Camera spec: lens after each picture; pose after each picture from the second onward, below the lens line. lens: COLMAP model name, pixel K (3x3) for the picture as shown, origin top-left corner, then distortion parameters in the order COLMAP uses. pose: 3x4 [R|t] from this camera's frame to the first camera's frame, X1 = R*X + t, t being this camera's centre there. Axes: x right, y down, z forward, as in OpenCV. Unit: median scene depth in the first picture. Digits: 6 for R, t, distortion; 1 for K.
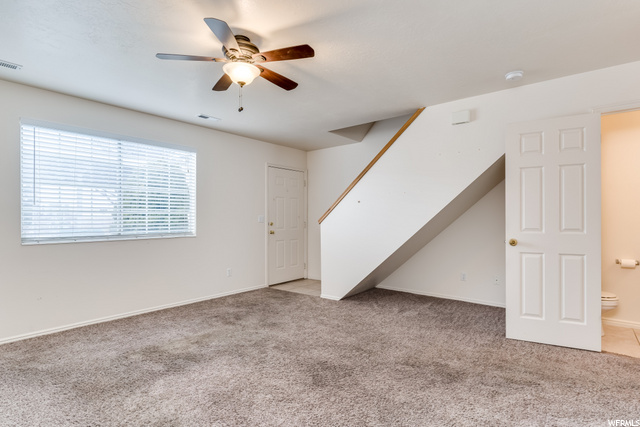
lens RADIAL K [[326.1, 0, 318.5], [0, 326.1, 212.5], [0, 0, 1]] dist [-0.002397, 0.000729]
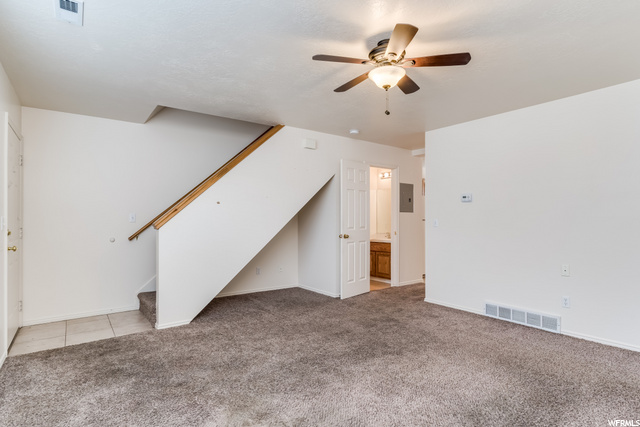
lens RADIAL K [[332.8, 0, 320.0], [0, 332.8, 213.5], [0, 0, 1]] dist [-0.001783, 0.000064]
pose [[0.243469, 0.022484, 0.969648, -0.907520], [-0.019973, 0.999636, -0.018165, 0.011103], [-0.969703, -0.014944, 0.243830, 0.675350]]
